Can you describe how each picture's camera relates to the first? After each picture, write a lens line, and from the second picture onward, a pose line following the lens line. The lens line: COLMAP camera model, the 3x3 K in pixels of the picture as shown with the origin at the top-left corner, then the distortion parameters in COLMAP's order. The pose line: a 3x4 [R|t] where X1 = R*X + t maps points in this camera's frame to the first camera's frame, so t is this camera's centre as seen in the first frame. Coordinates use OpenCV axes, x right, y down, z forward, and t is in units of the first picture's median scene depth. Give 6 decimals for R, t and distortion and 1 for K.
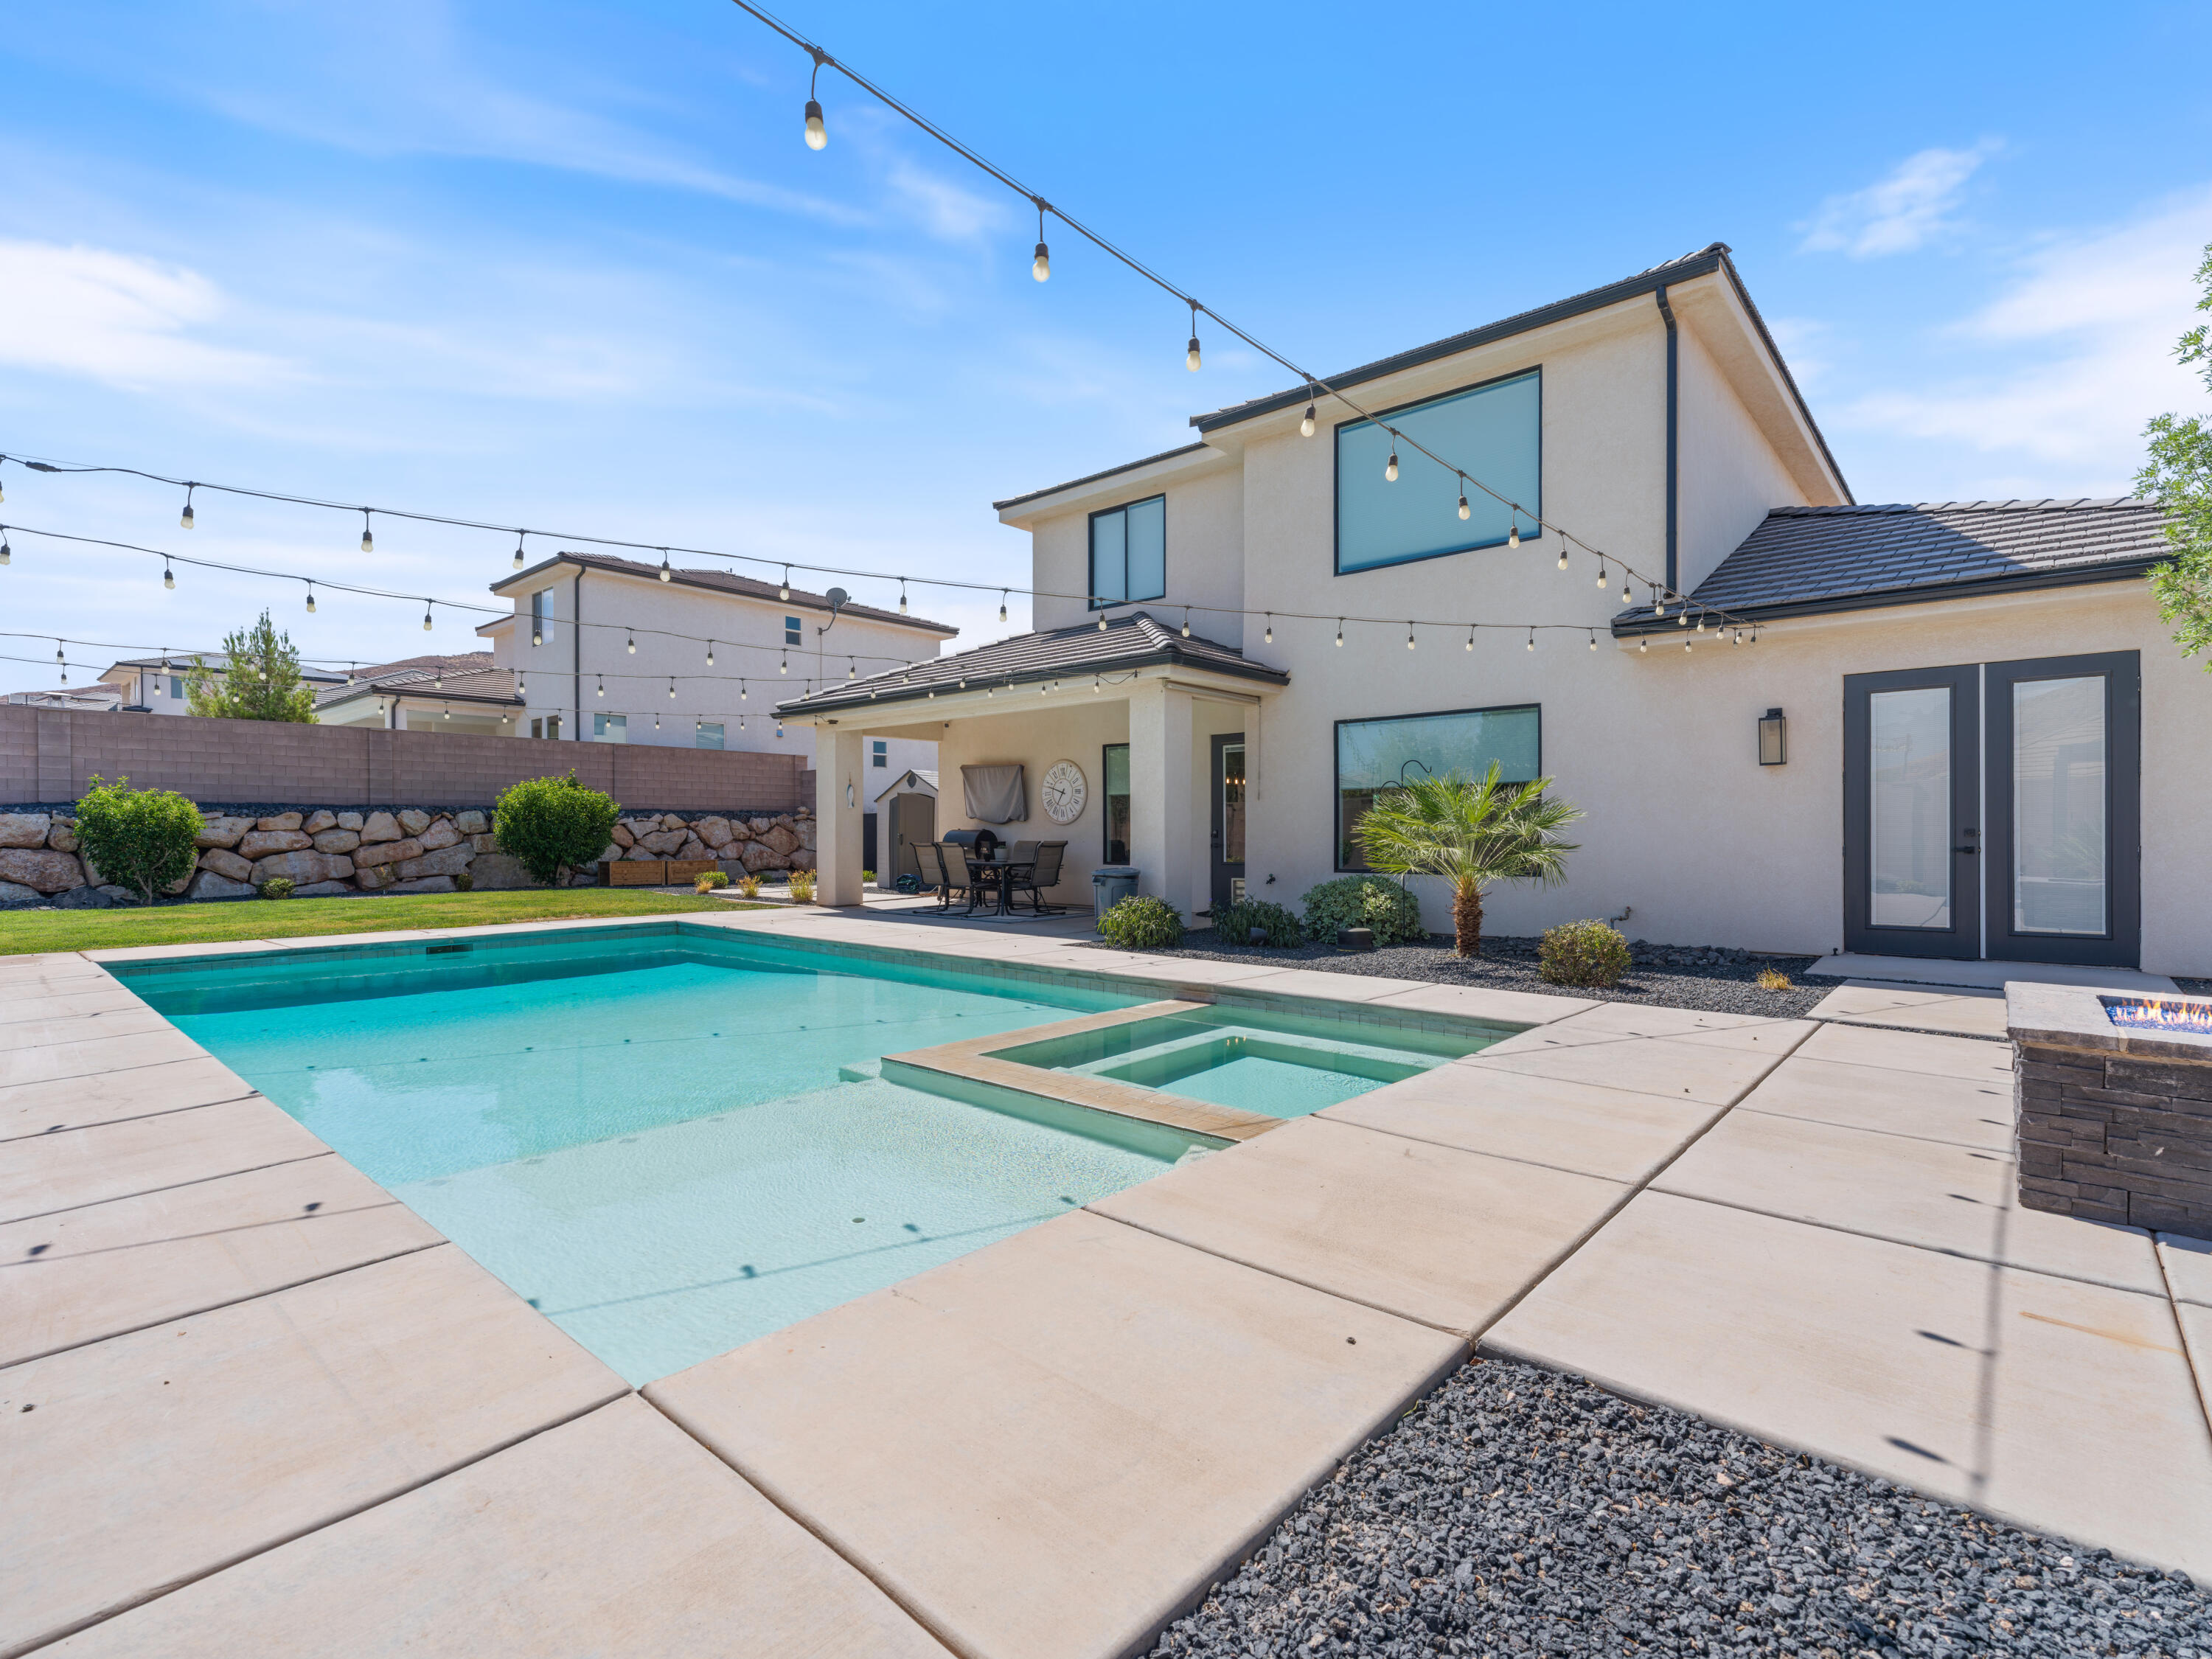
lens RADIAL K [[1008.1, 0, 1106.0], [0, 1008.1, 829.5], [0, 0, 1]] dist [0.002130, -0.000633]
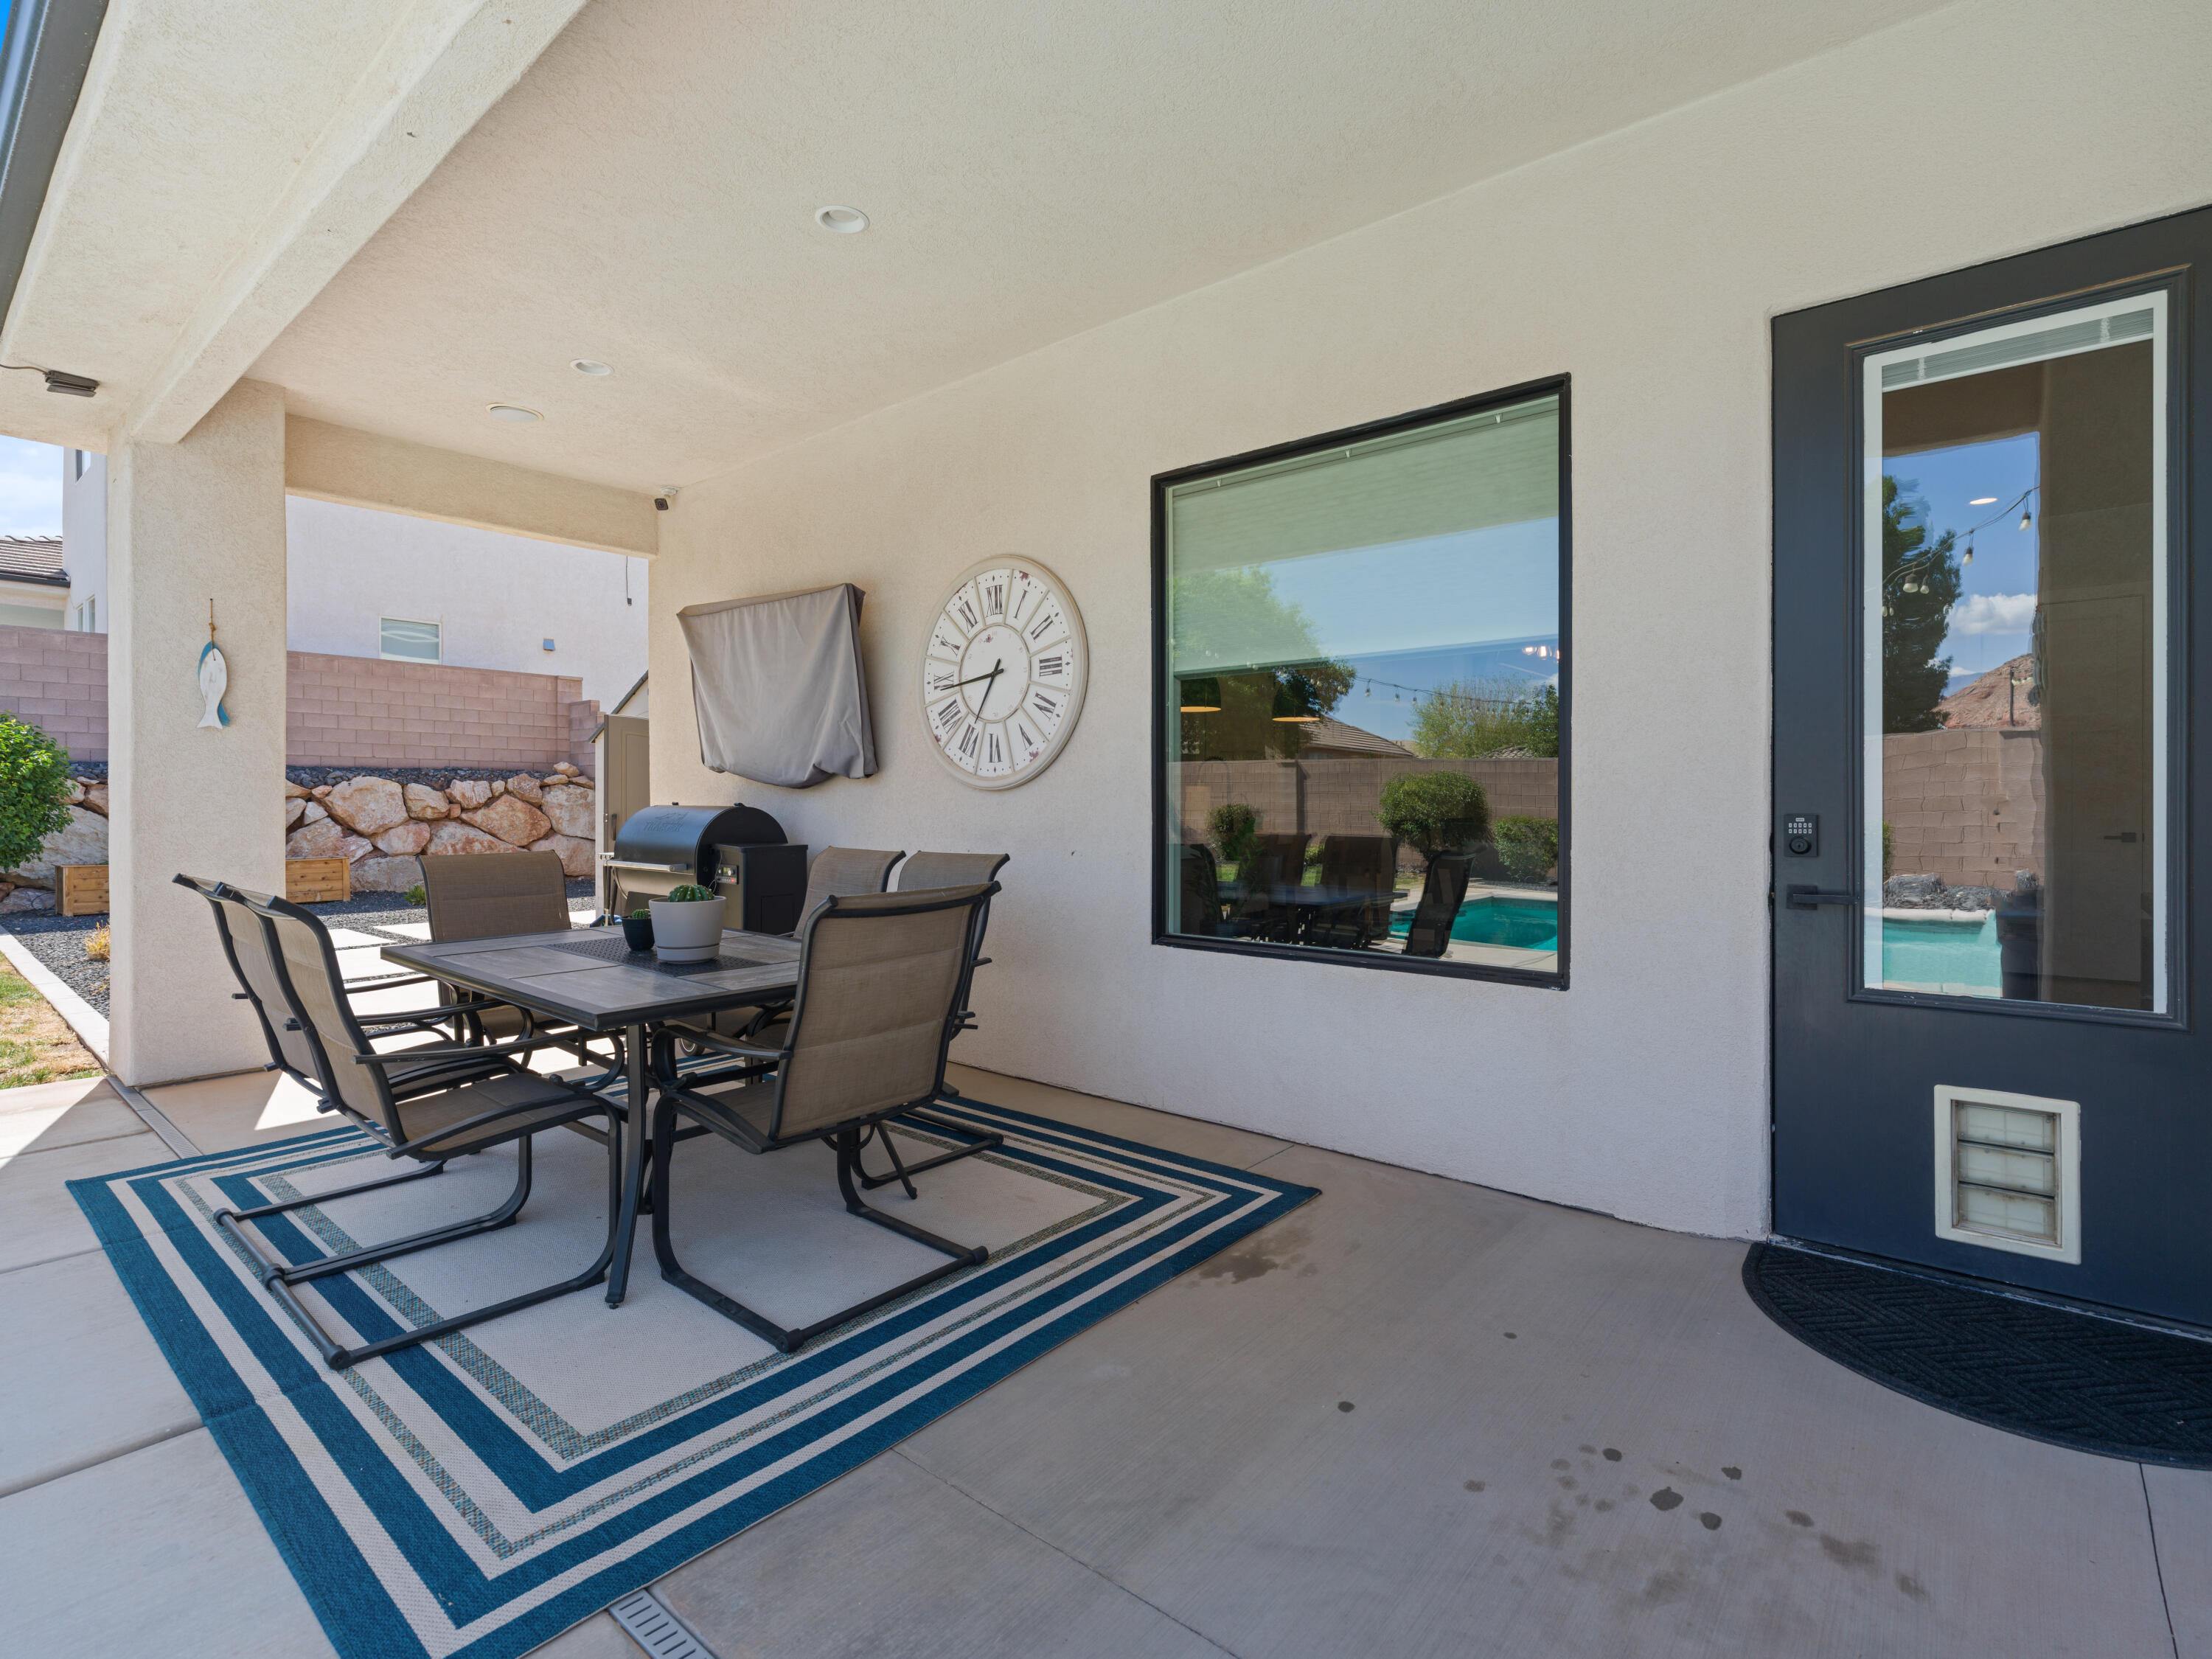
lens RADIAL K [[1024.2, 0, 1078.4], [0, 1024.2, 803.0], [0, 0, 1]] dist [-0.000993, -0.000181]
pose [[0.999643, 0.003160, 0.026547, -0.016924], [-0.003214, 0.999993, 0.001997, -0.001303], [-0.026540, -0.002082, 0.999646, 0.440814]]
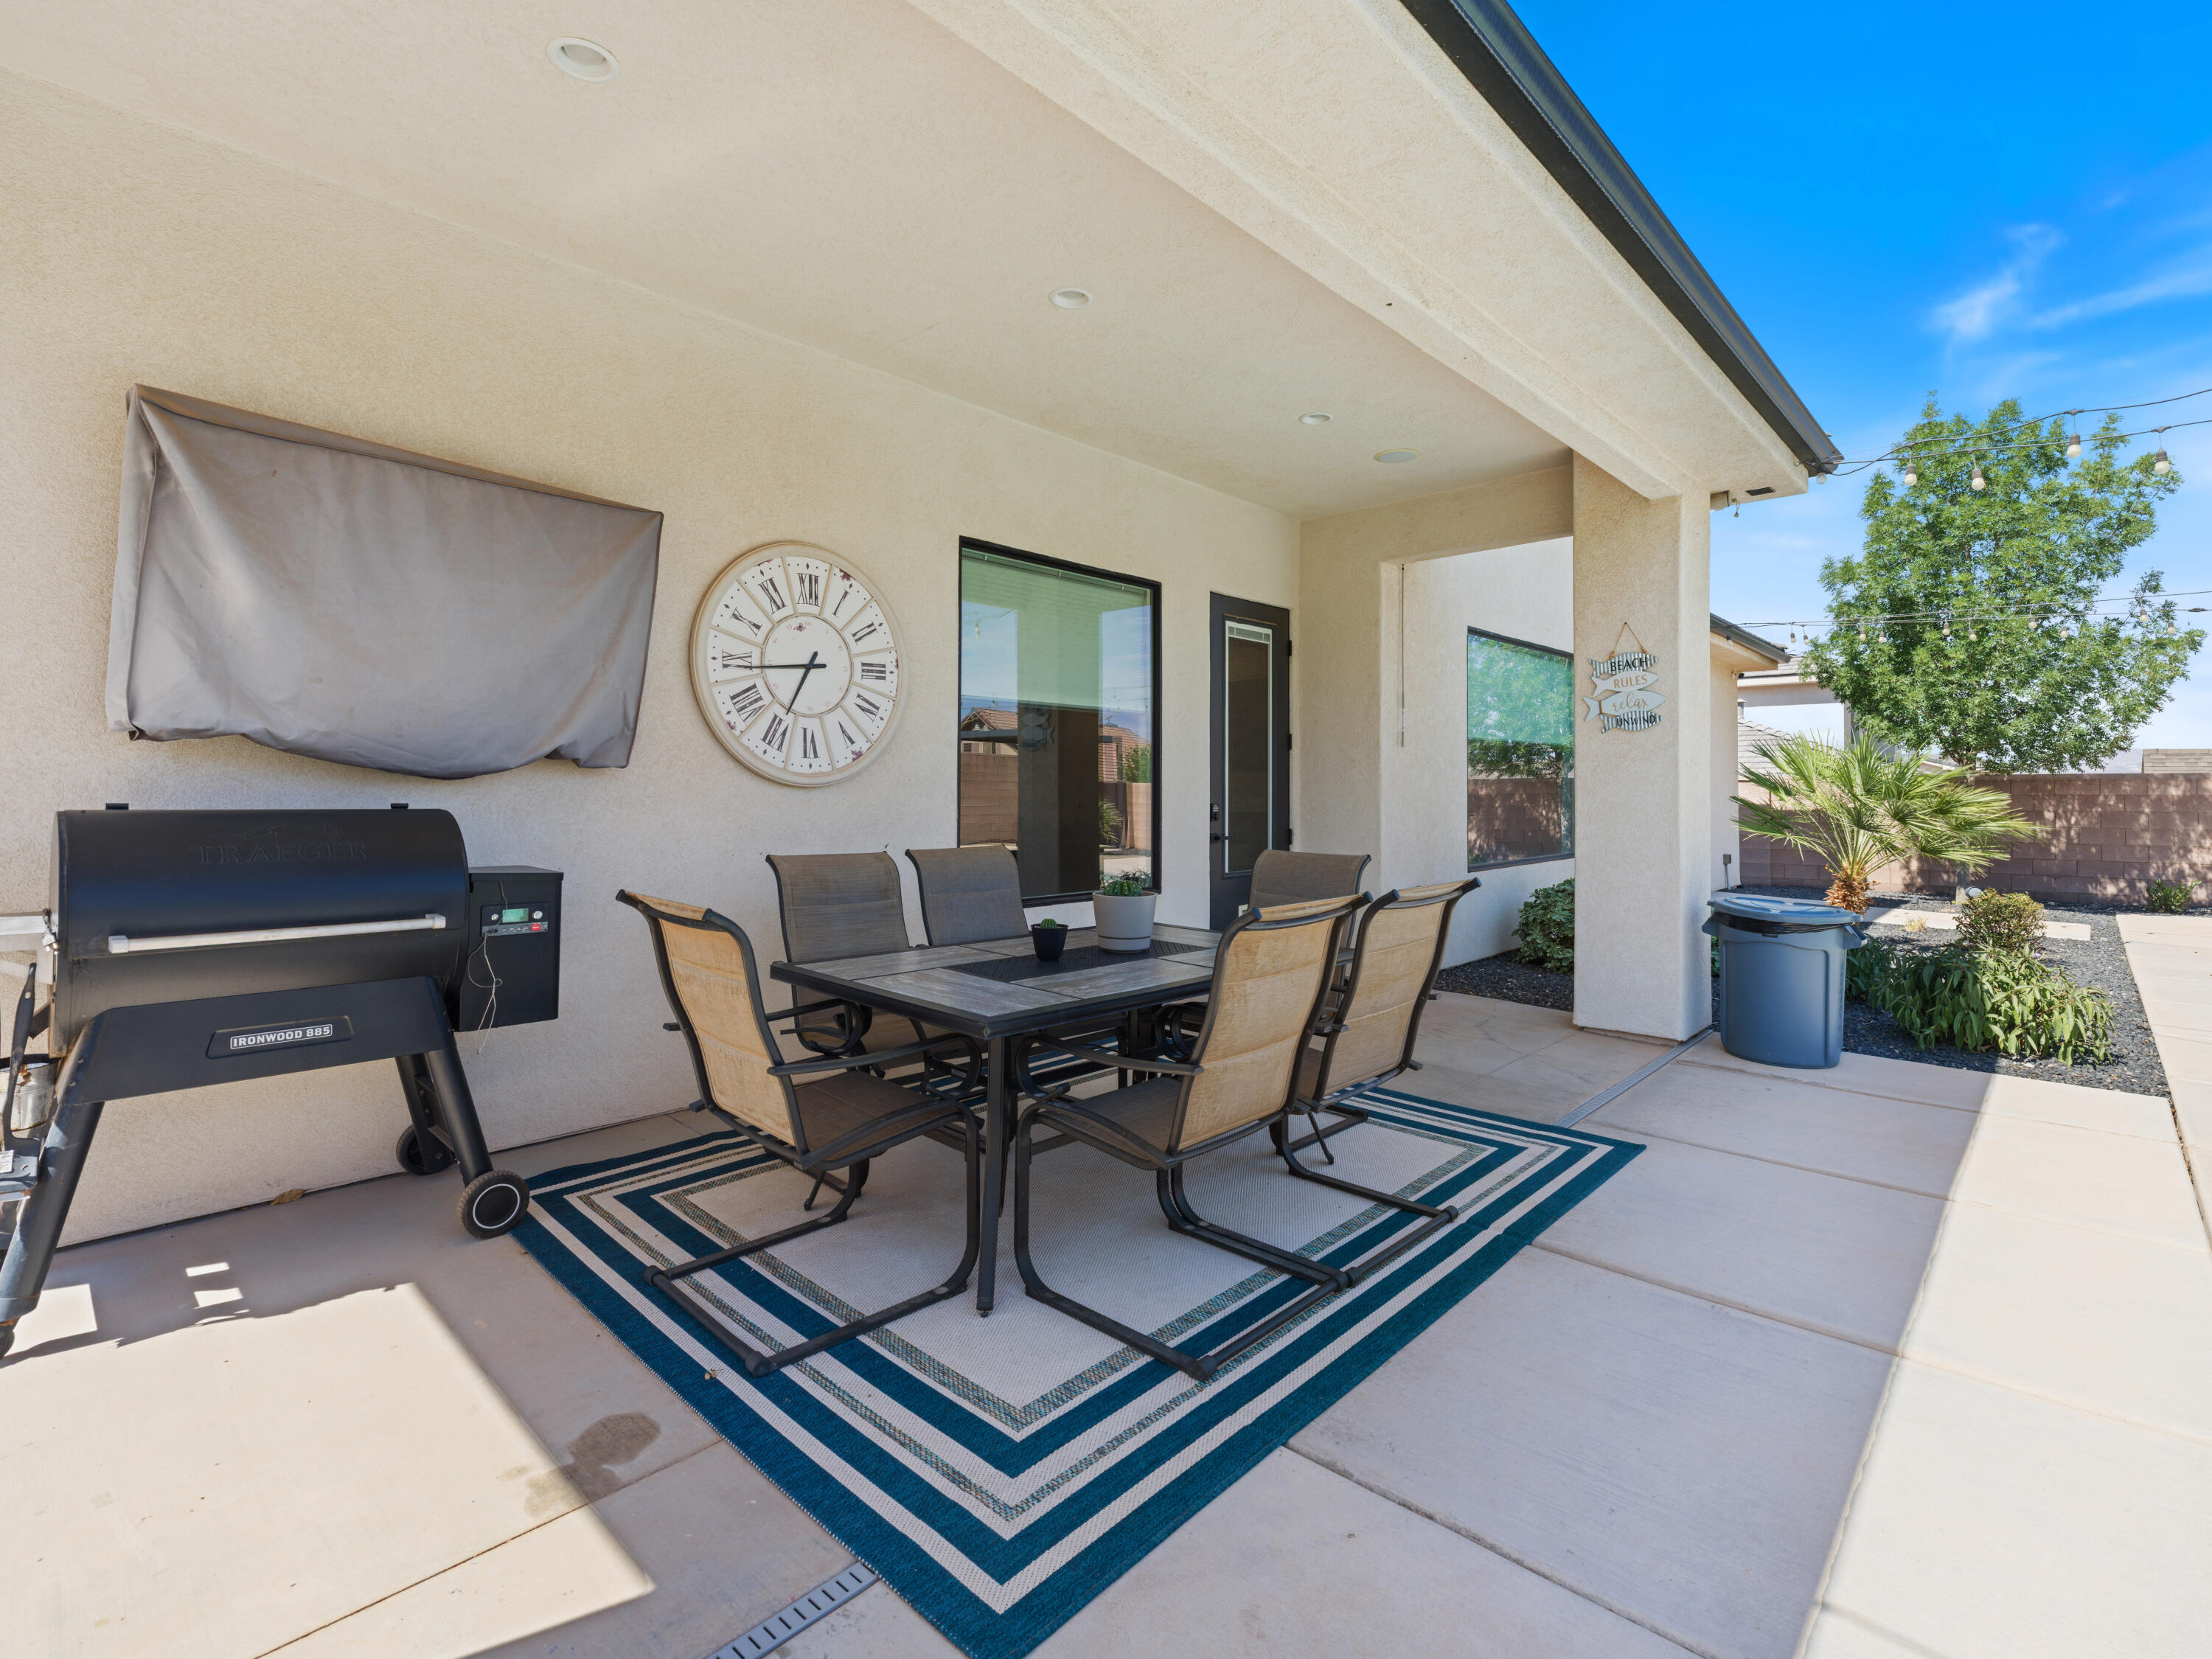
lens RADIAL K [[1041.9, 0, 1102.1], [0, 1041.9, 775.3], [0, 0, 1]] dist [0.002528, 0.000130]
pose [[0.031813, 0.019980, 0.999294, -0.192344], [-0.004326, 0.999794, -0.019852, -0.001858], [-0.999484, -0.003691, 0.031893, 0.560569]]
